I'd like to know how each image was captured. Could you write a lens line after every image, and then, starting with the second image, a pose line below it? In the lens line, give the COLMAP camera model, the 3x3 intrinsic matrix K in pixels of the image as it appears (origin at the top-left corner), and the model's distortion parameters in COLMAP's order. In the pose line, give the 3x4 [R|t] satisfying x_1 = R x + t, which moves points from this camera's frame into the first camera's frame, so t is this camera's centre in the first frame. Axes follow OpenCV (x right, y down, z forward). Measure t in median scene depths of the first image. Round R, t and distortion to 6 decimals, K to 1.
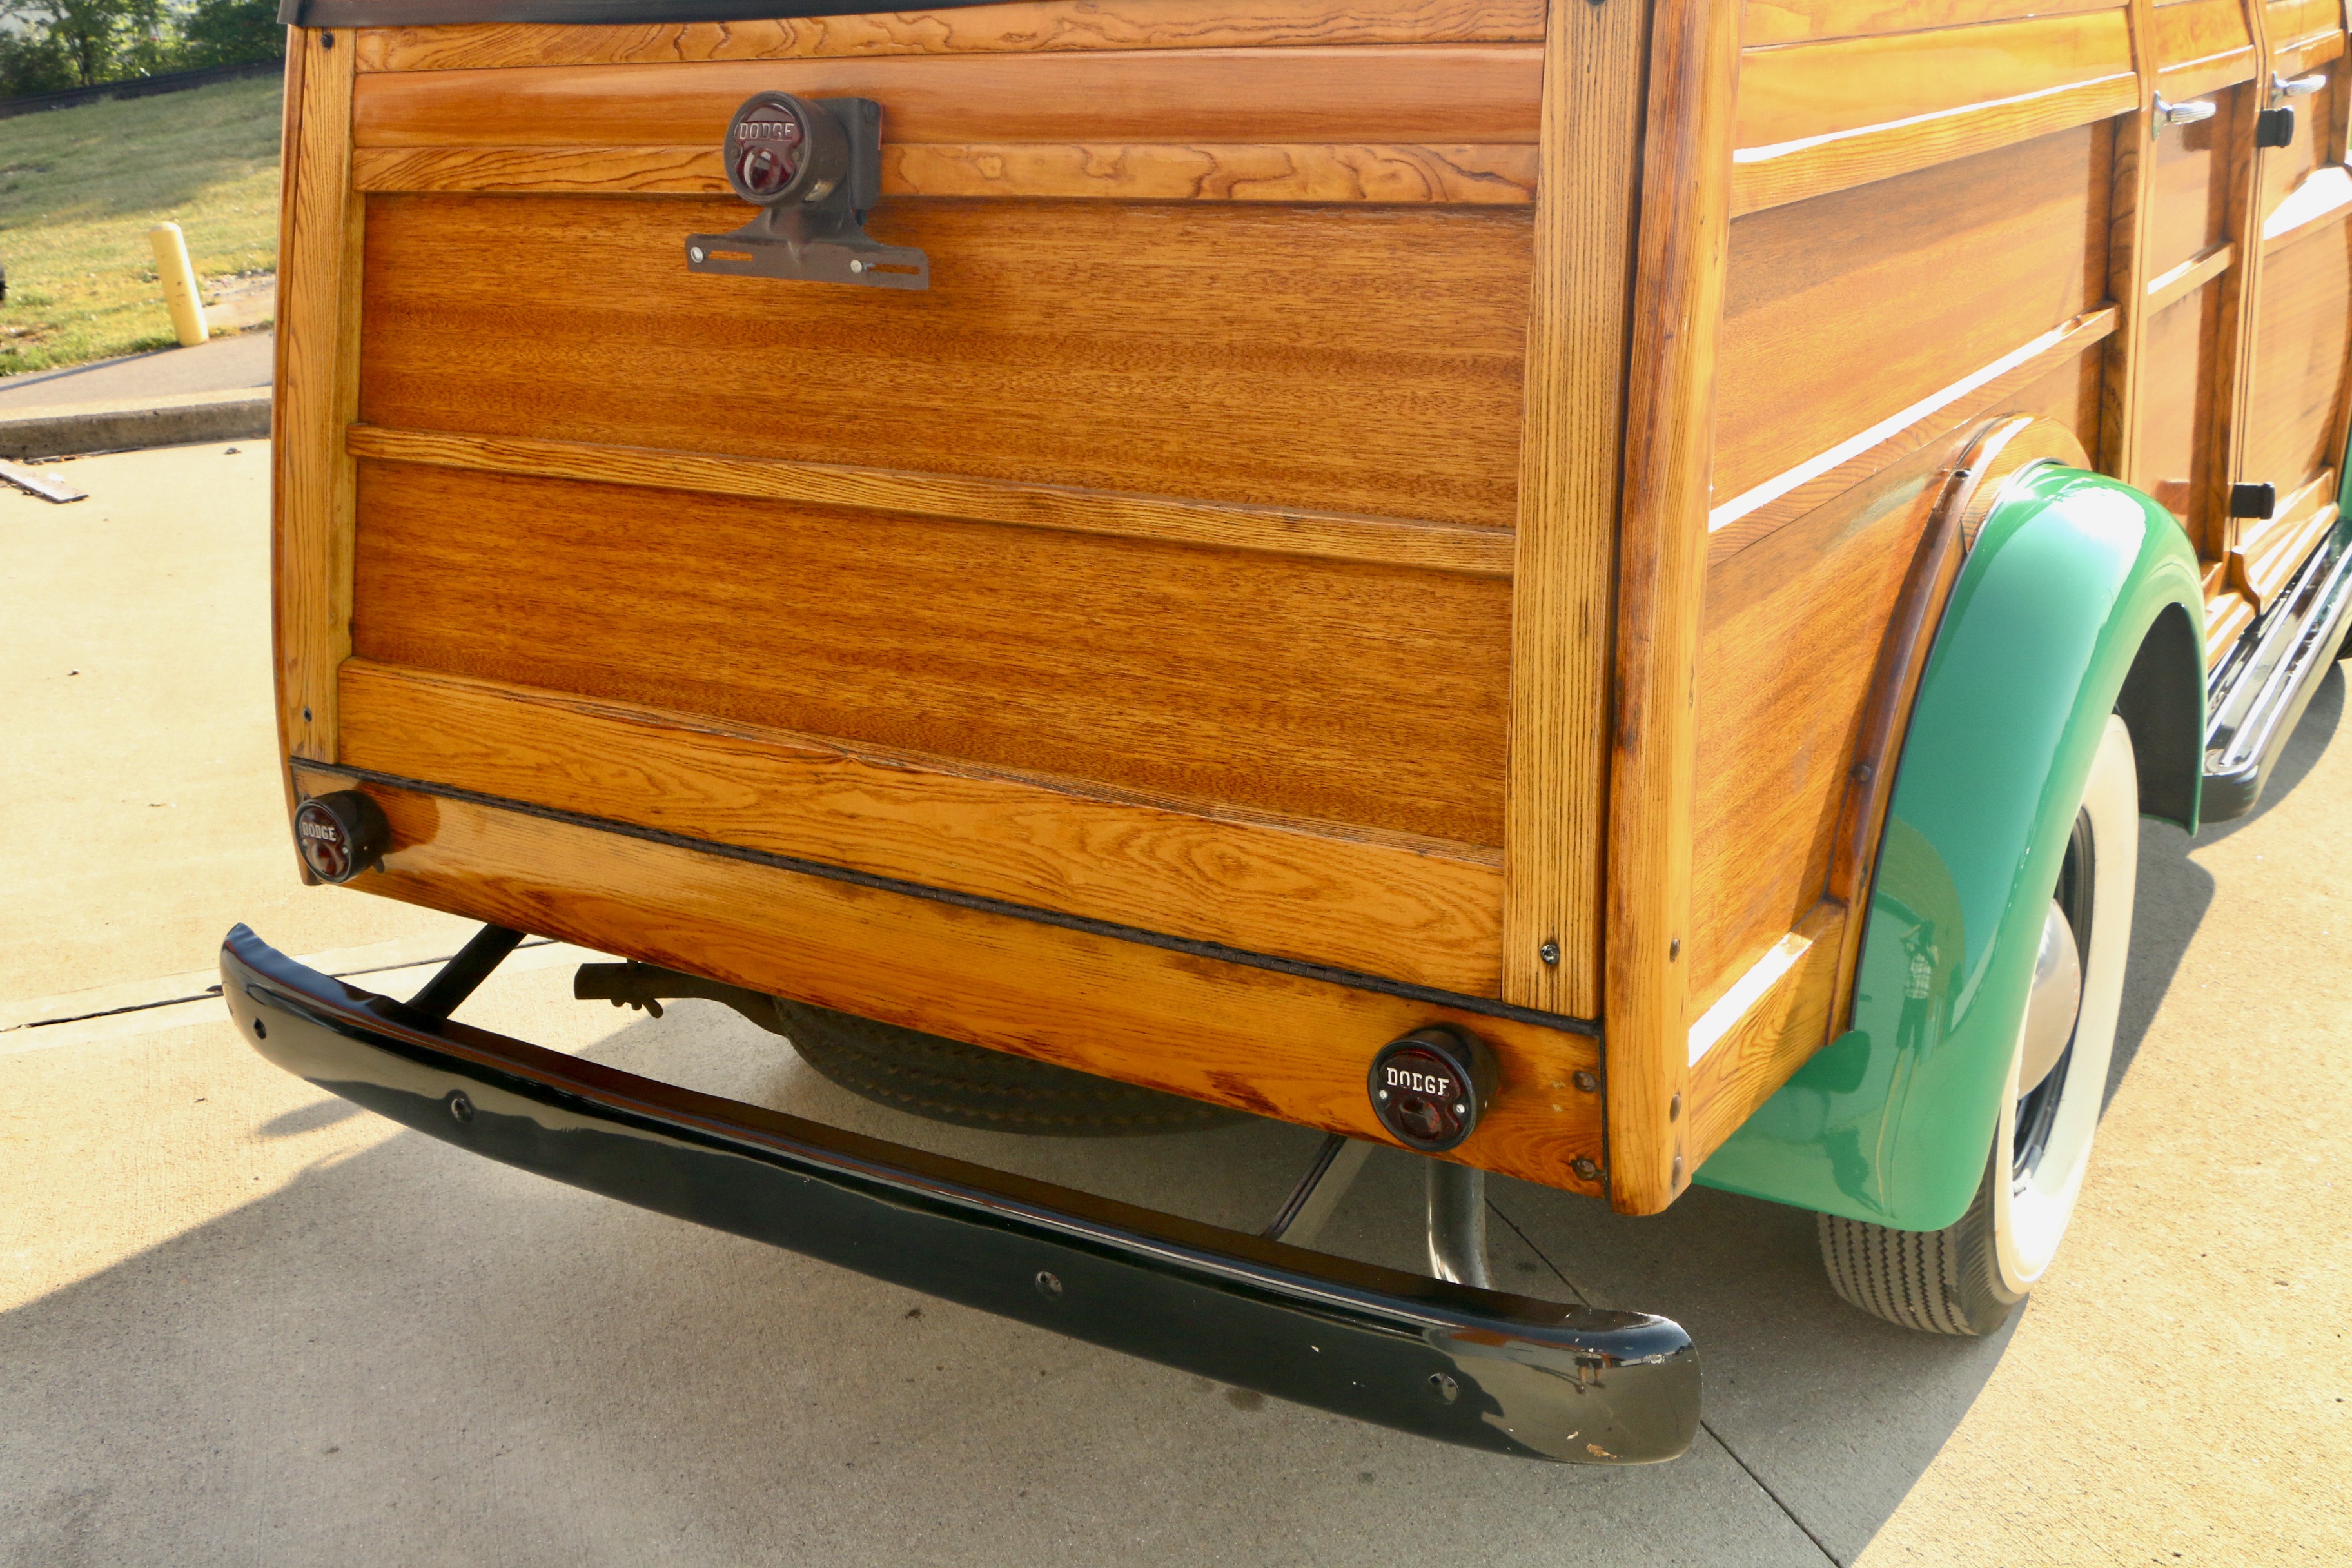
lens RADIAL K [[2379.8, 0, 1176.0], [0, 2379.8, 784.0], [0, 0, 1]] dist [-0.020700, 0.038258]
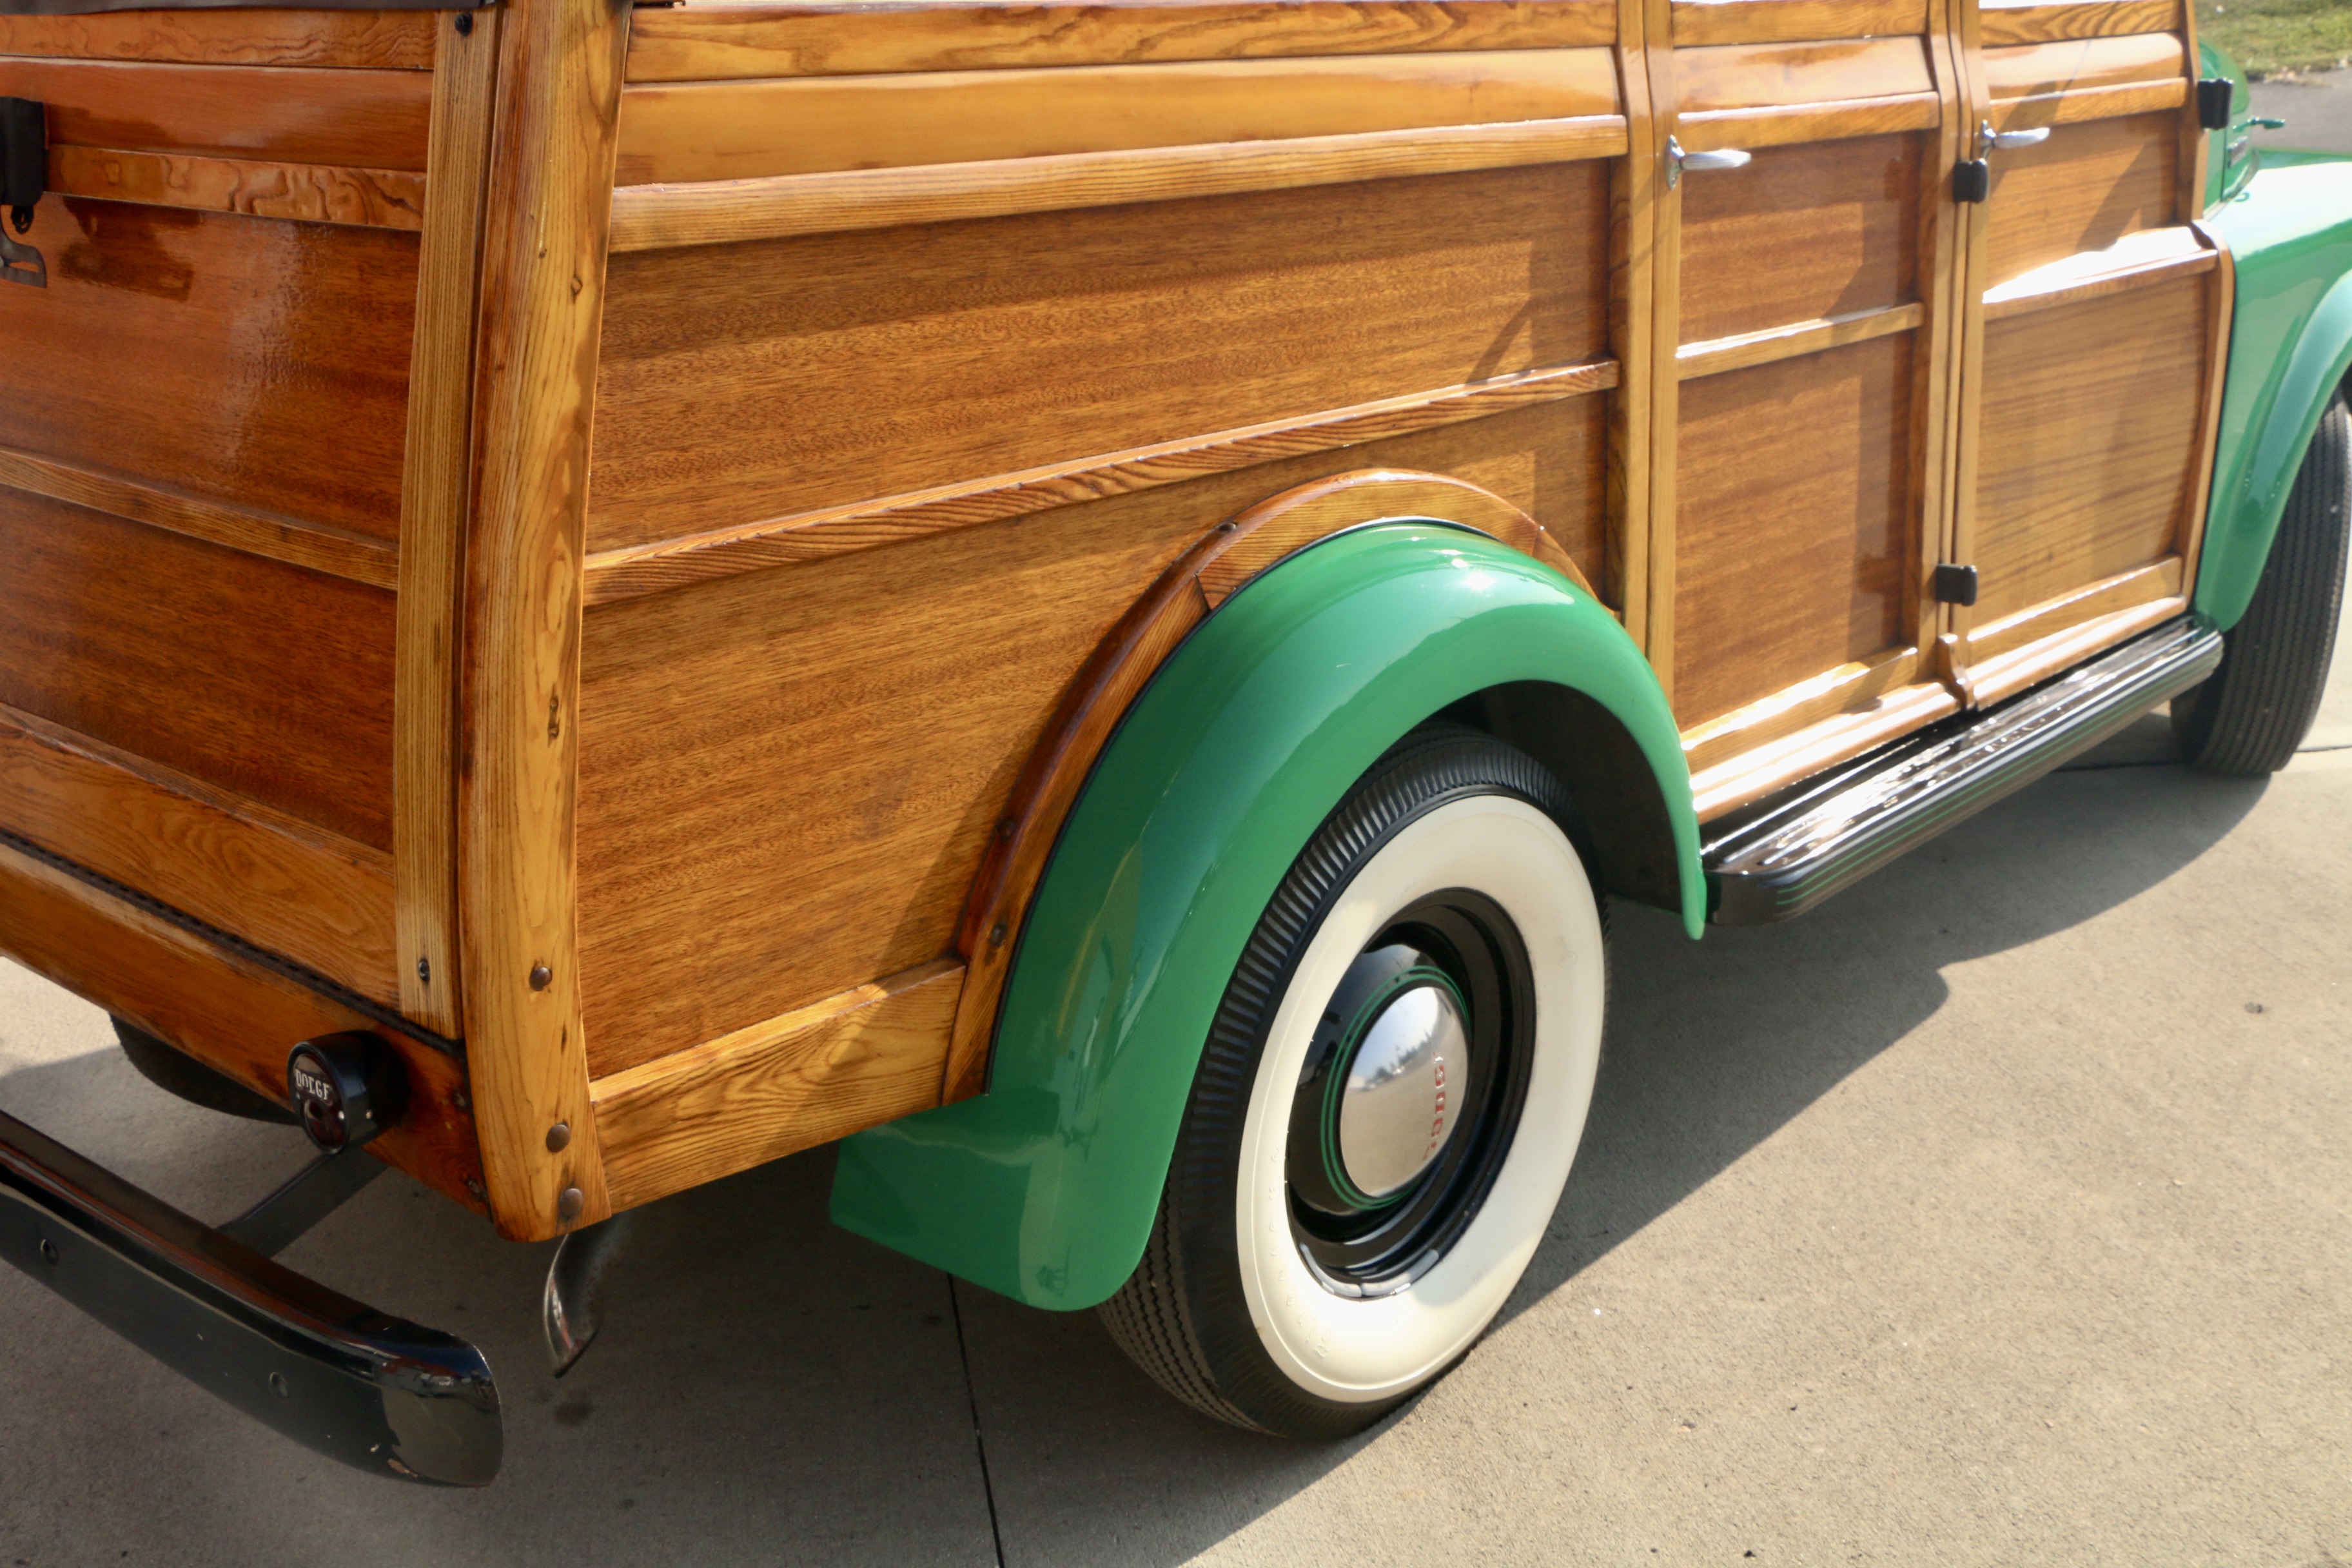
lens RADIAL K [[2521.6, 0, 1216.6], [0, 2521.6, 793.1], [0, 0, 1]] dist [-0.127613, 0.444978]
pose [[0.982539, 0.077660, -0.169072, 0.616513], [-0.079177, 0.996858, -0.002234, -0.026393], [0.168367, 0.015582, 0.985601, 0.006810]]
